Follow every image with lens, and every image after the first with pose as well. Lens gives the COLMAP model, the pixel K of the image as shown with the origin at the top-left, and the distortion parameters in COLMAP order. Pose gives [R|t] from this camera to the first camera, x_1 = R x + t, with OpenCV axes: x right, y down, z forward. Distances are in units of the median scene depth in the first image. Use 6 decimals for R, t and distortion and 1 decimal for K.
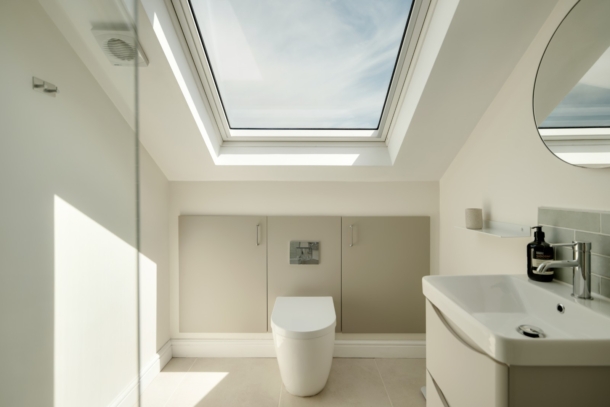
lens RADIAL K [[303.9, 0, 304.5], [0, 303.9, 198.6], [0, 0, 1]] dist [0.001308, 0.000673]
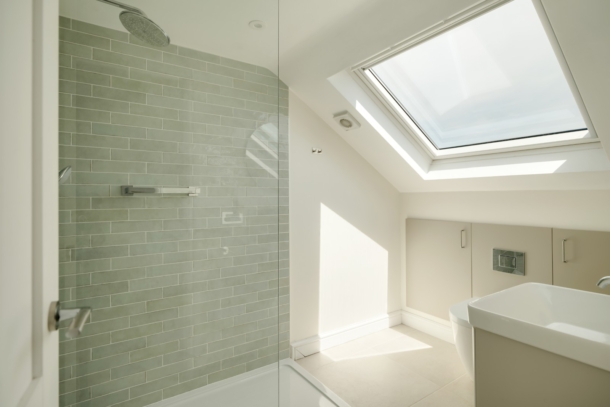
lens RADIAL K [[303.9, 0, 304.5], [0, 303.9, 198.6], [0, 0, 1]] dist [0.001308, 0.000673]
pose [[0.567745, -0.001829, -0.823202, 0.461161], [-0.014979, 0.999809, -0.012553, -0.008120], [0.823068, 0.019457, 0.567610, -0.138696]]
